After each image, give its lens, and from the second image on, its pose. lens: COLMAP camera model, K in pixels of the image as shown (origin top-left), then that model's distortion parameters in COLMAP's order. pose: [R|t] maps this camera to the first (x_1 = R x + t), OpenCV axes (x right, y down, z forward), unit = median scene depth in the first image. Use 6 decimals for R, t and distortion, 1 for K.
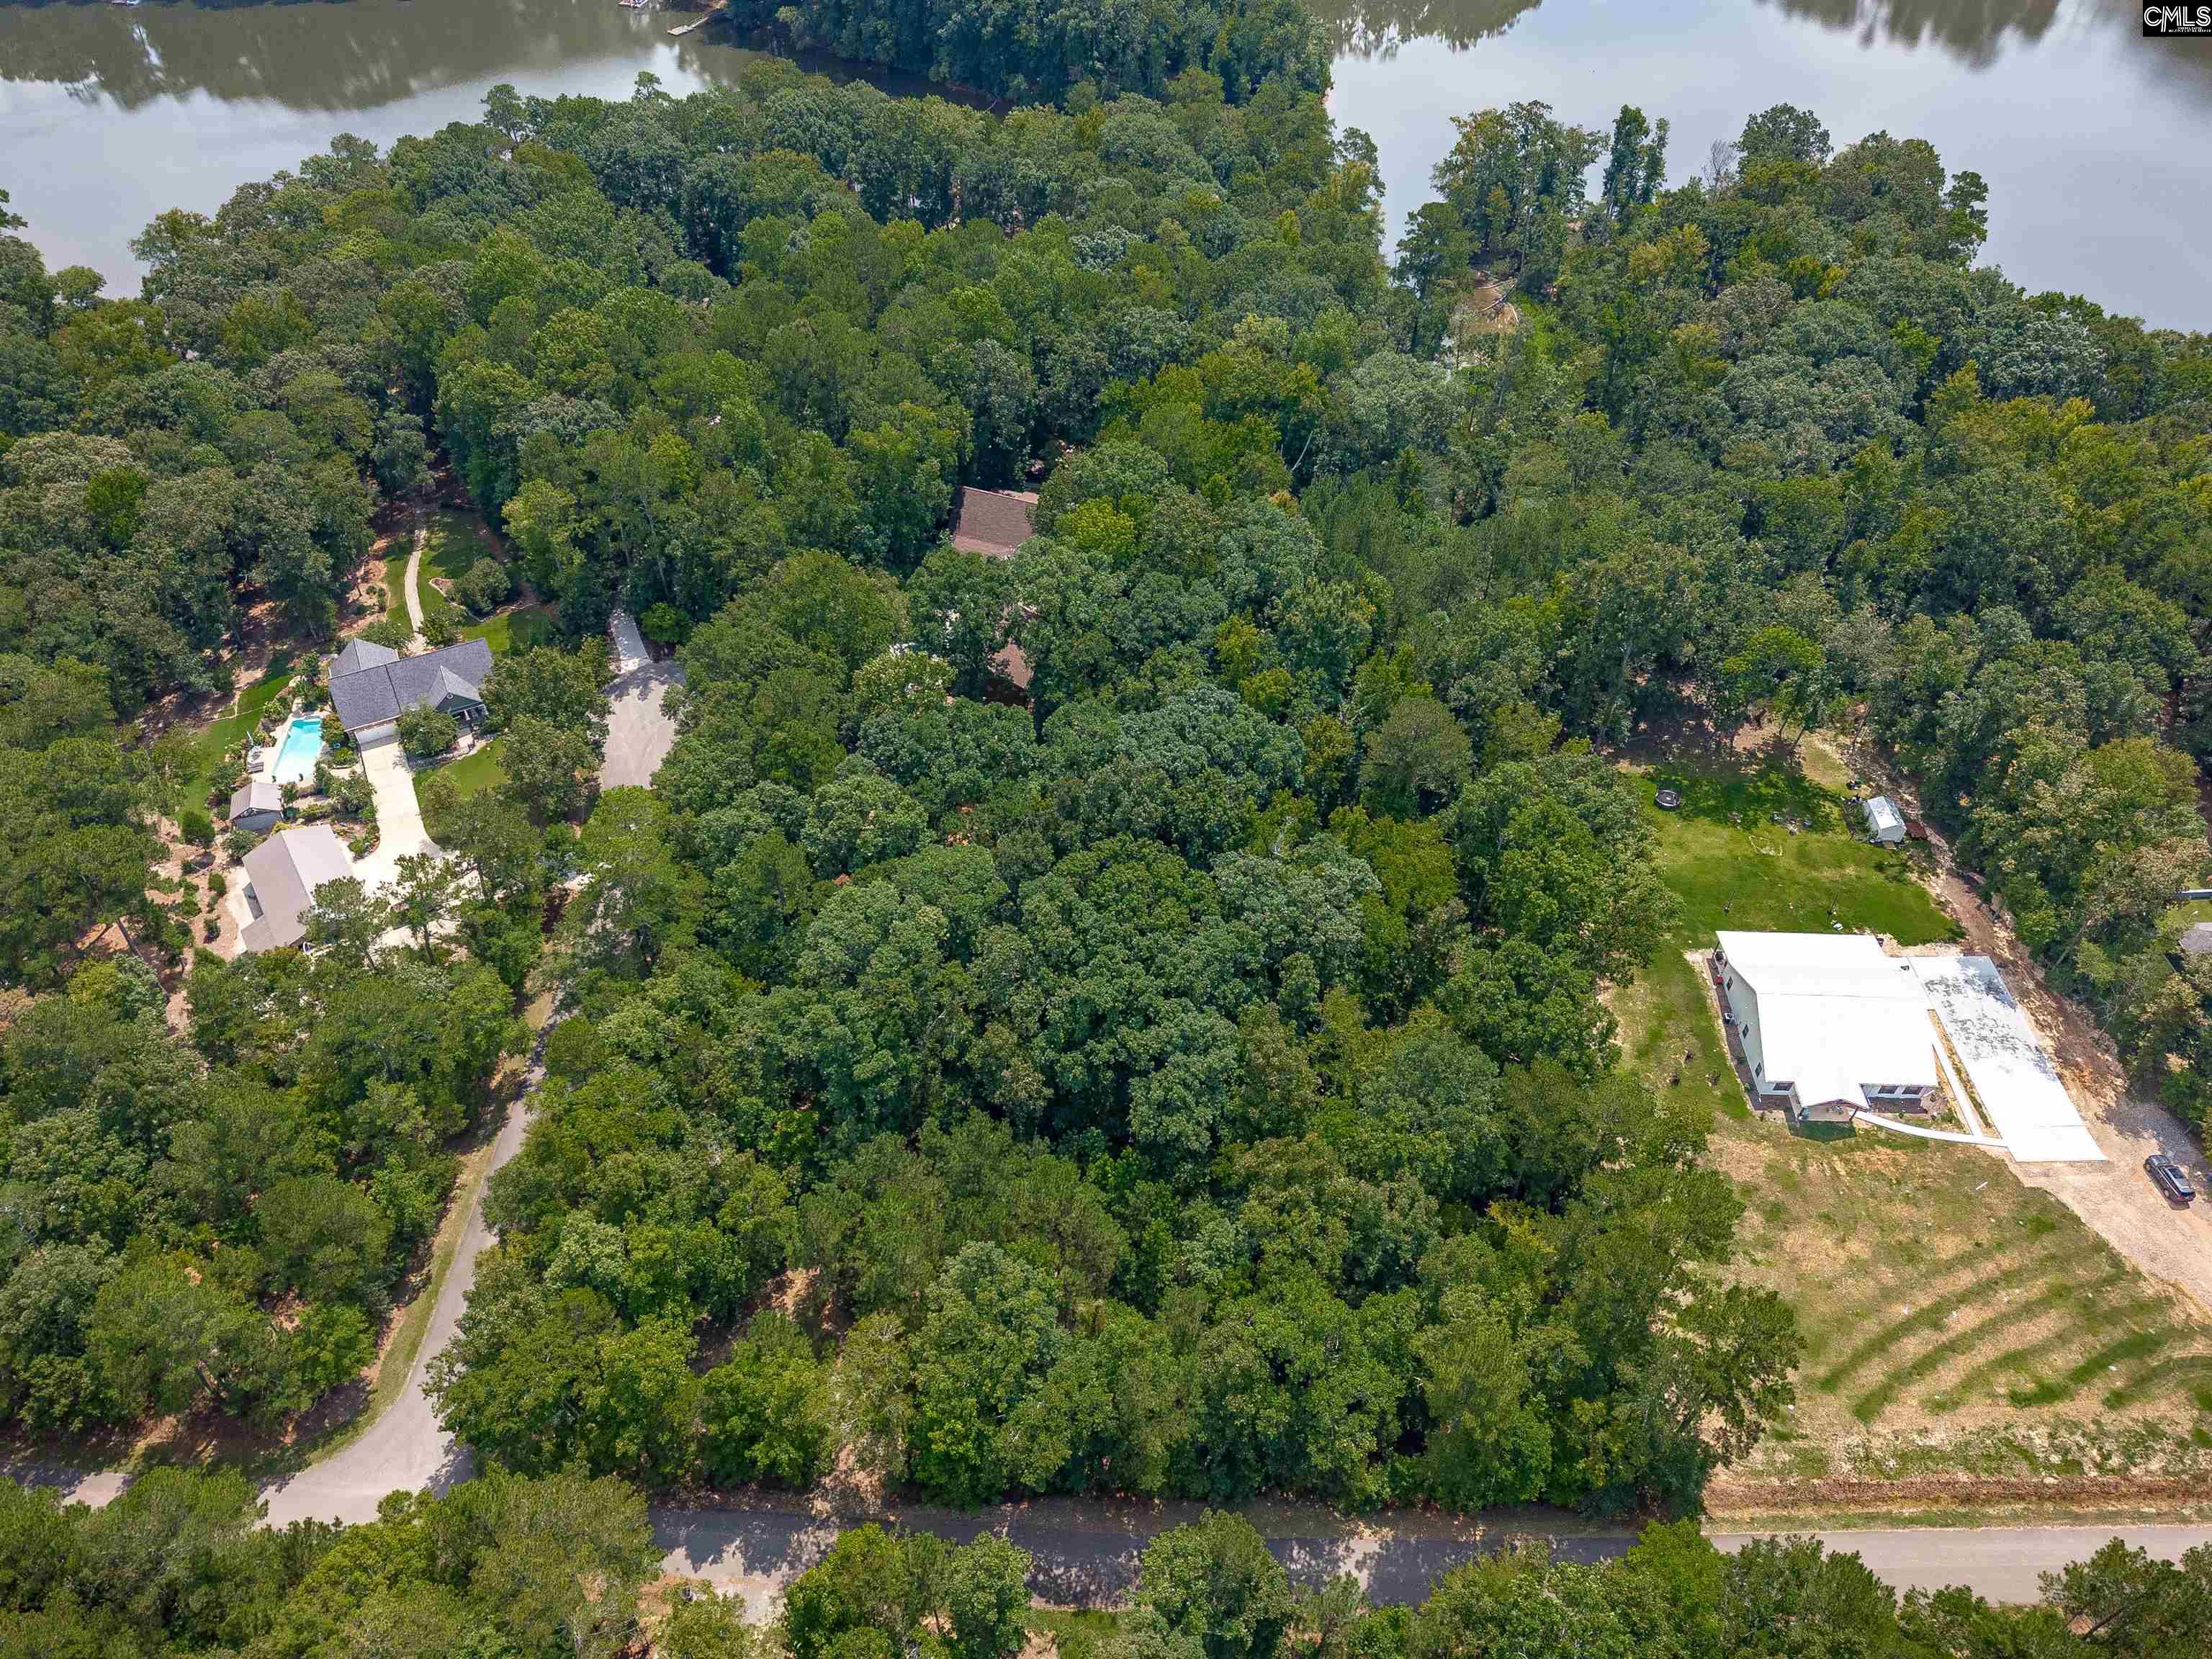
lens RADIAL K [[1531.0, 0, 1109.3], [0, 1531.0, 828.3], [0, 0, 1]] dist [-0.004048, -0.022440]
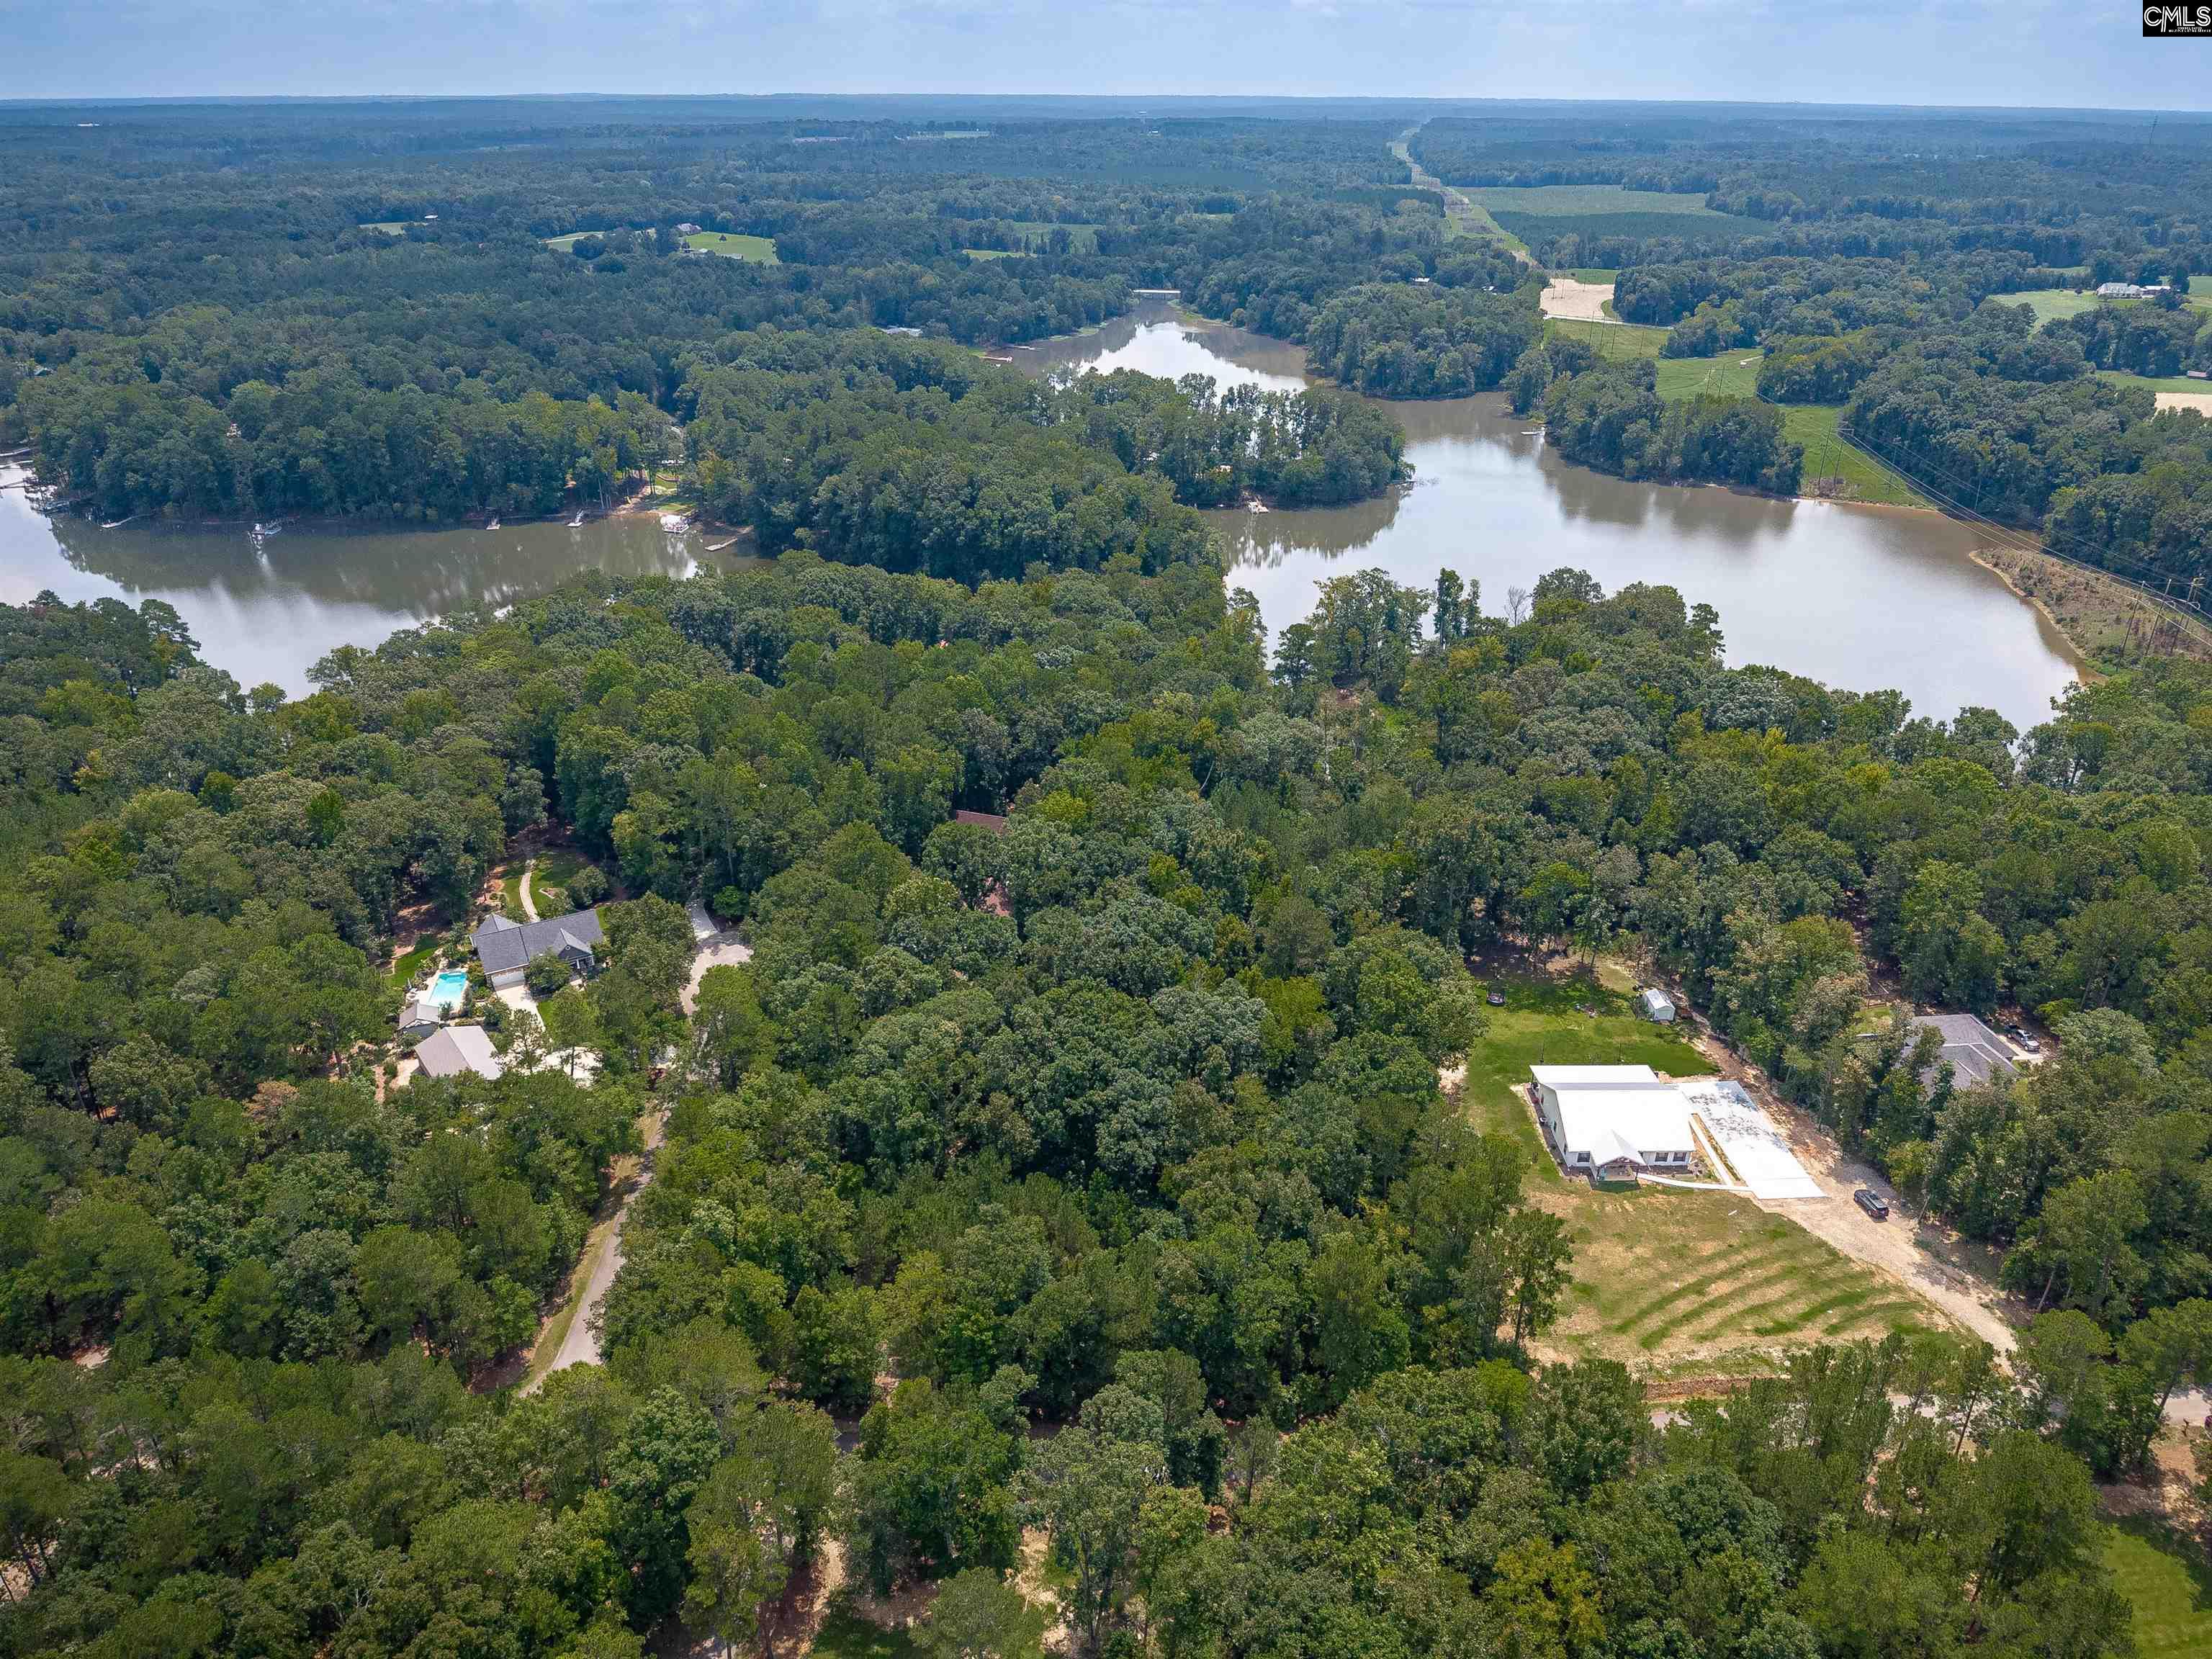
lens RADIAL K [[1531.0, 0, 1109.5], [0, 1531.0, 831.3], [0, 0, 1]] dist [-0.004048, -0.022440]
pose [[0.999012, -0.024164, 0.037289, -0.016507], [0.034955, 0.945488, -0.323776, 0.307512], [-0.027432, 0.324759, 0.945399, -0.337714]]
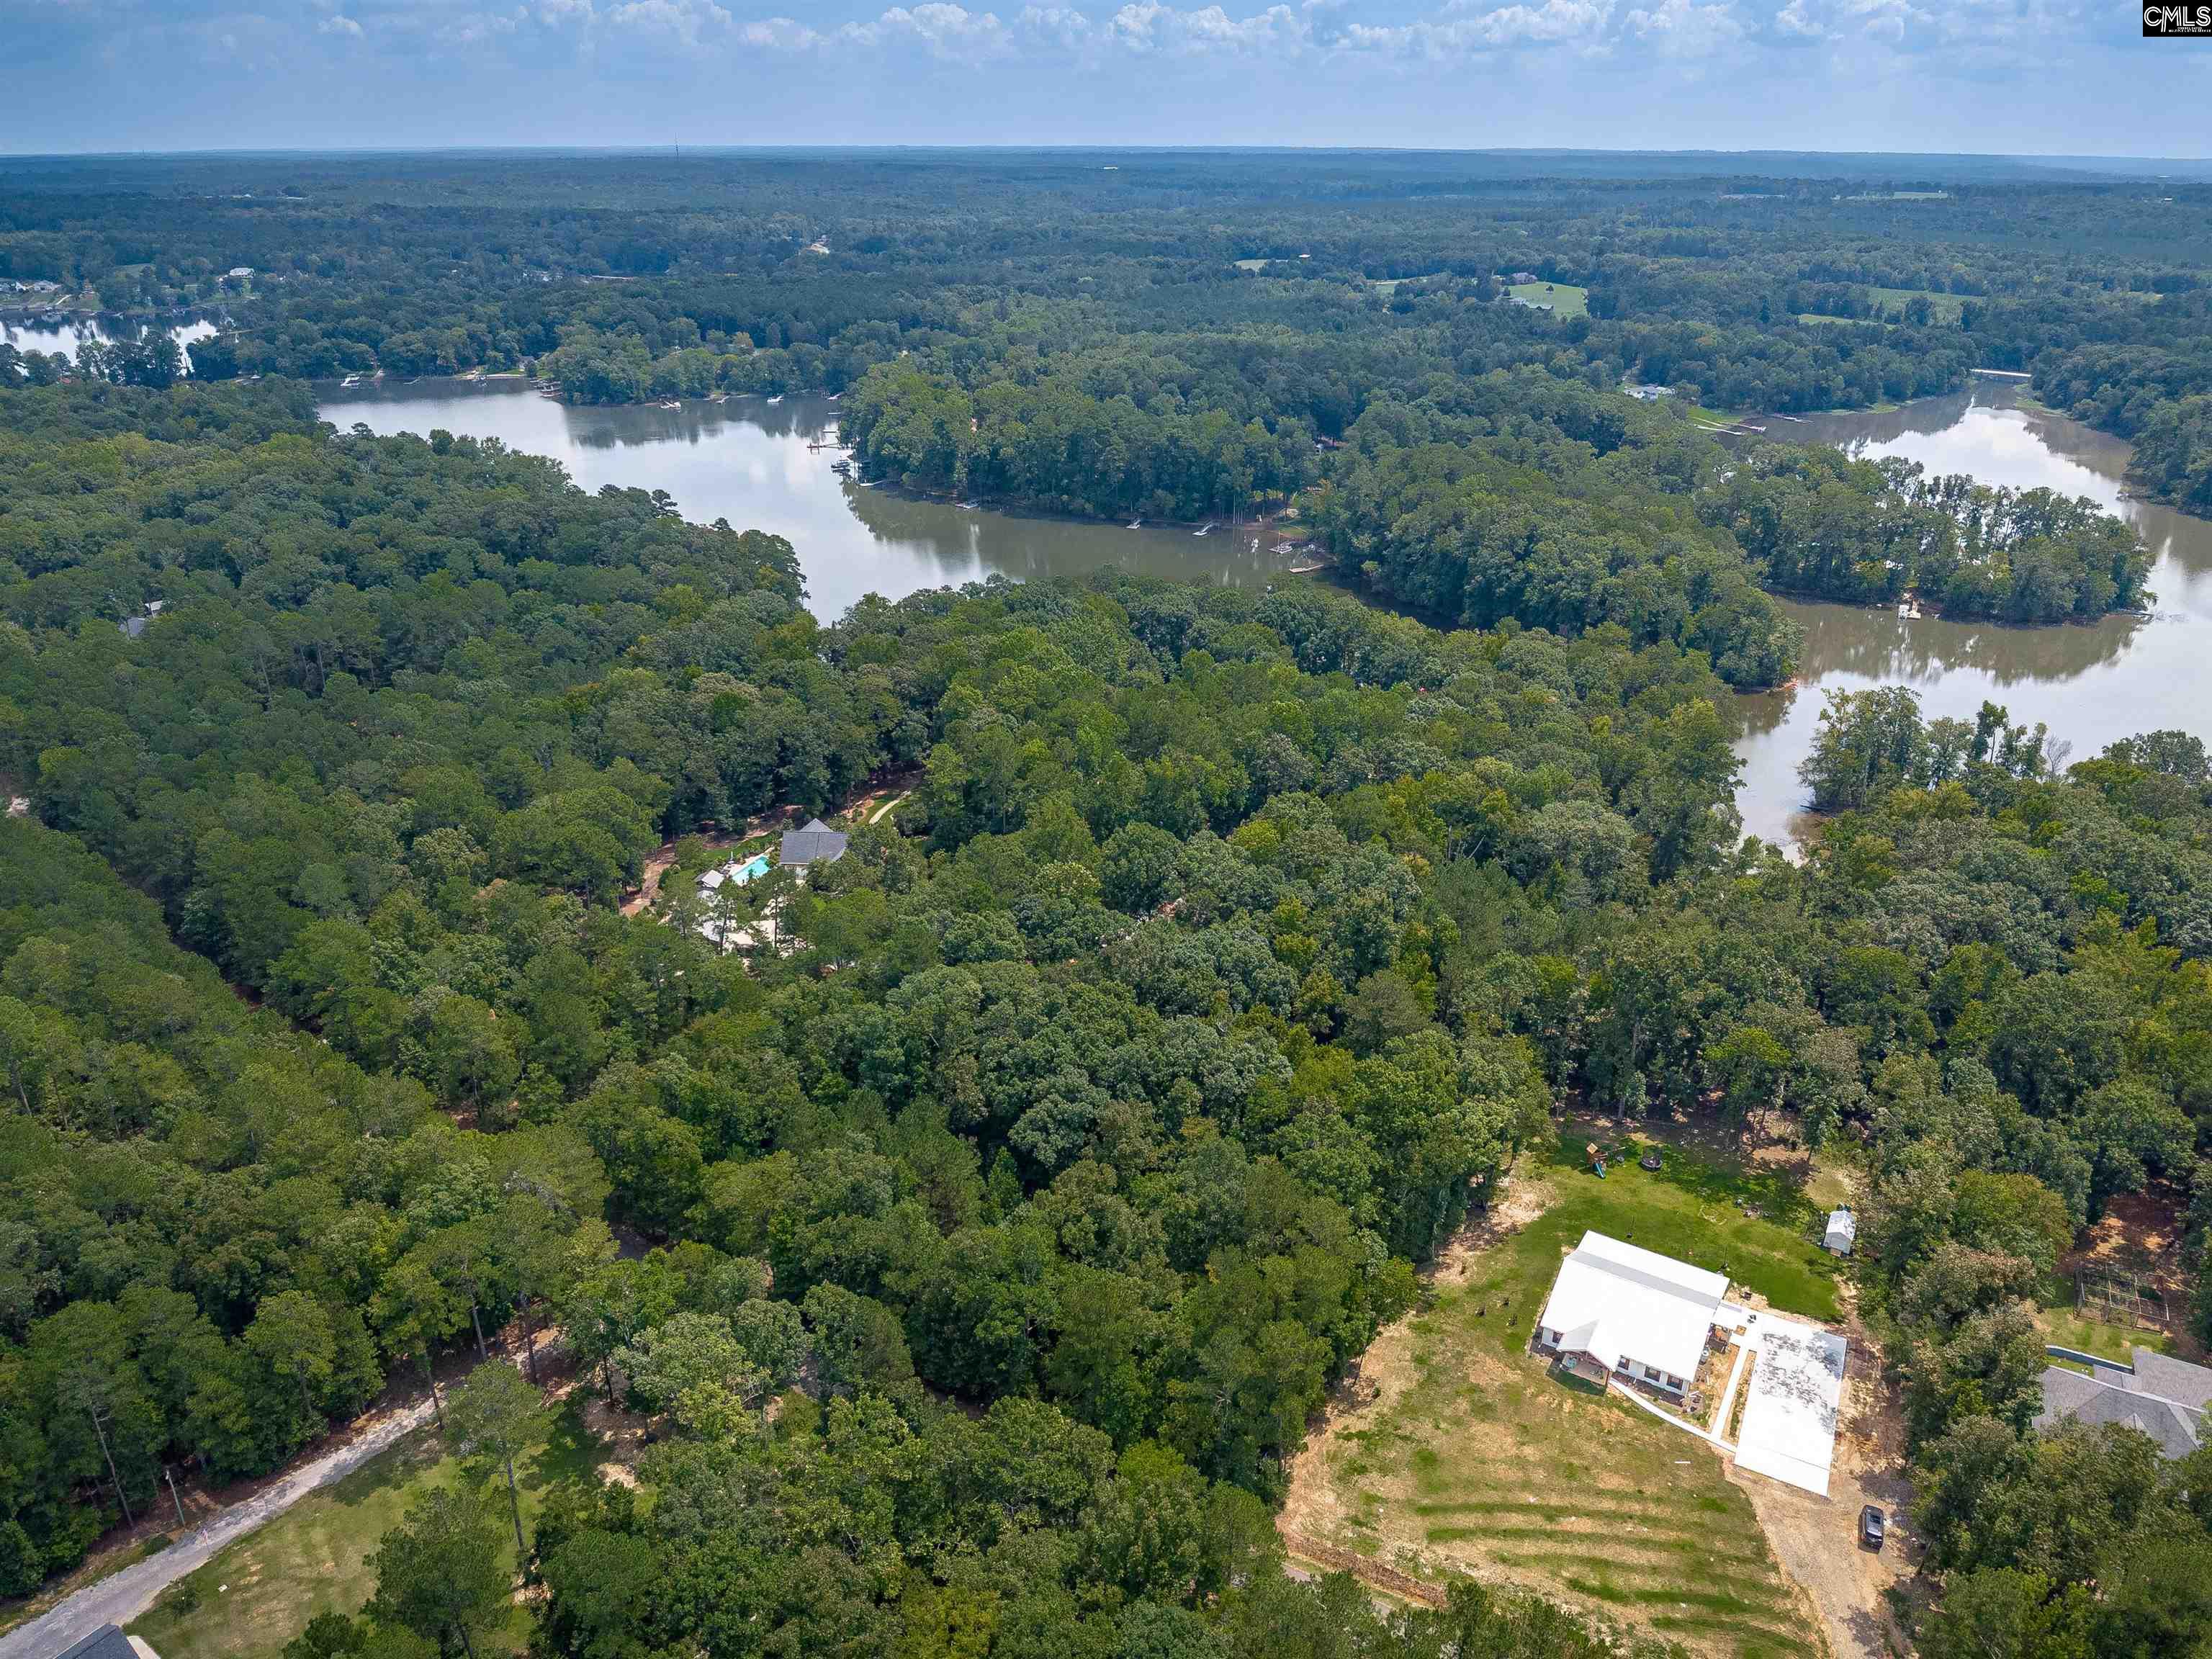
lens RADIAL K [[1531.0, 0, 1103.1], [0, 1531.0, 849.0], [0, 0, 1]] dist [-0.004048, -0.022440]
pose [[0.864808, 0.203183, -0.459155, 0.577784], [-0.349316, 0.900352, -0.259508, 0.247058], [0.360673, 0.384815, 0.849607, -0.239854]]
